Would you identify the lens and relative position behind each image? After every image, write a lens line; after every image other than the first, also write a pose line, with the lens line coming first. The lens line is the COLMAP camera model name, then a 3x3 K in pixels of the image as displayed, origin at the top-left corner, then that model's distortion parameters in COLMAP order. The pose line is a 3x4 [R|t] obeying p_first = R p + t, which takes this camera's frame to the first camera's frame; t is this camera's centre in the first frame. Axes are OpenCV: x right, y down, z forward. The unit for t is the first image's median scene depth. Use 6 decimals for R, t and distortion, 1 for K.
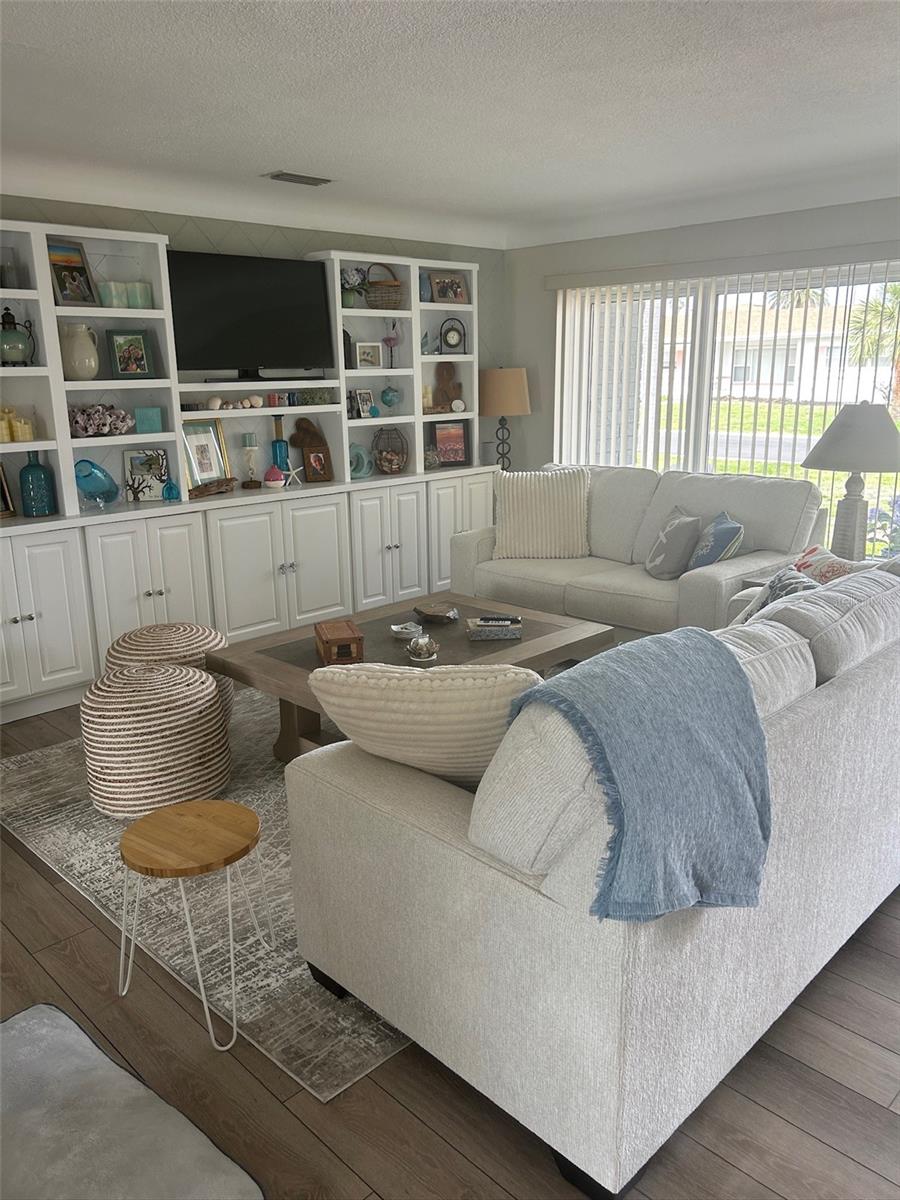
lens RADIAL K [[913.7, 0, 450.0], [0, 913.7, 600.0], [0, 0, 1]] dist [0.009864, -0.010873]
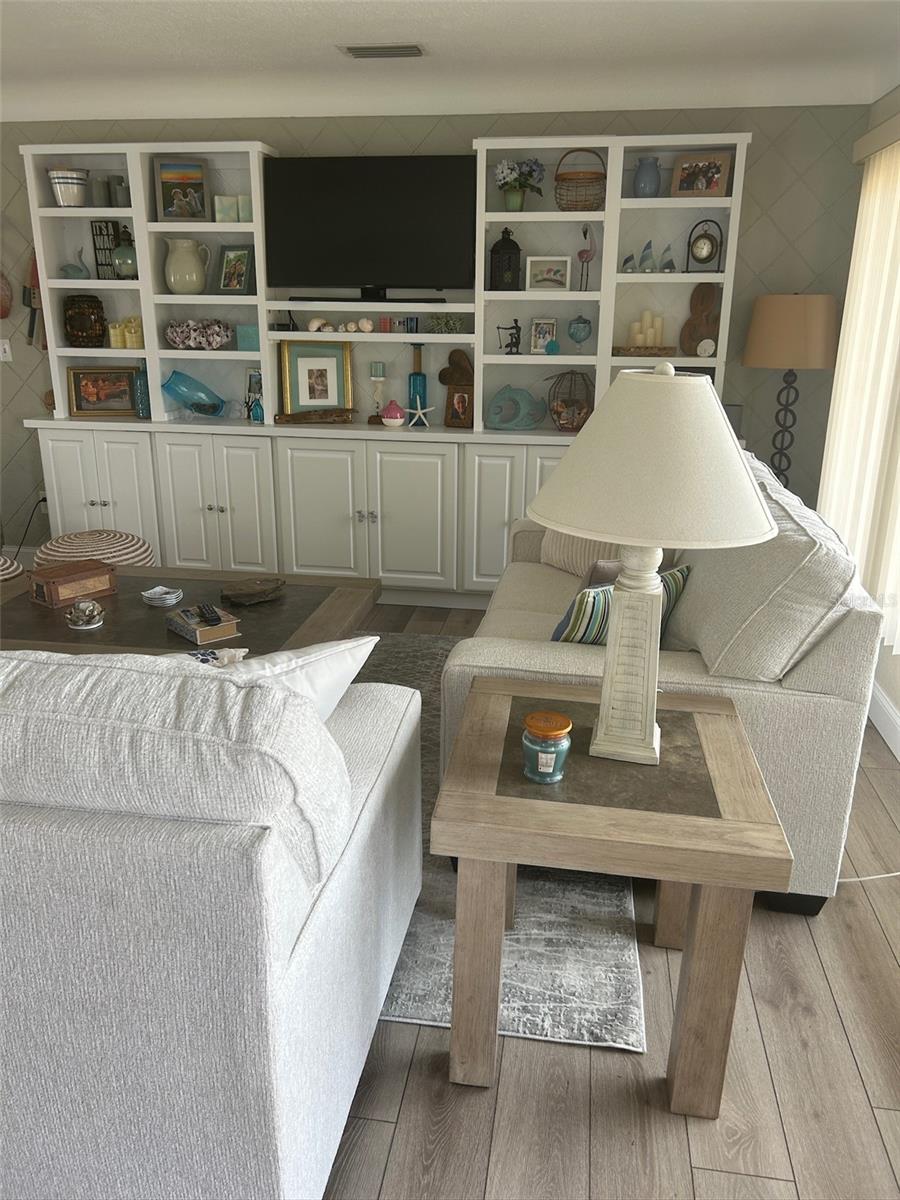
lens RADIAL K [[913.7, 0, 450.0], [0, 913.7, 600.0], [0, 0, 1]] dist [0.009864, -0.010873]
pose [[0.597445, 0.262382, -0.757769, 0.584539], [-0.217161, 0.962585, 0.162086, -0.121668], [0.771946, 0.067721, 0.632071, 0.518915]]
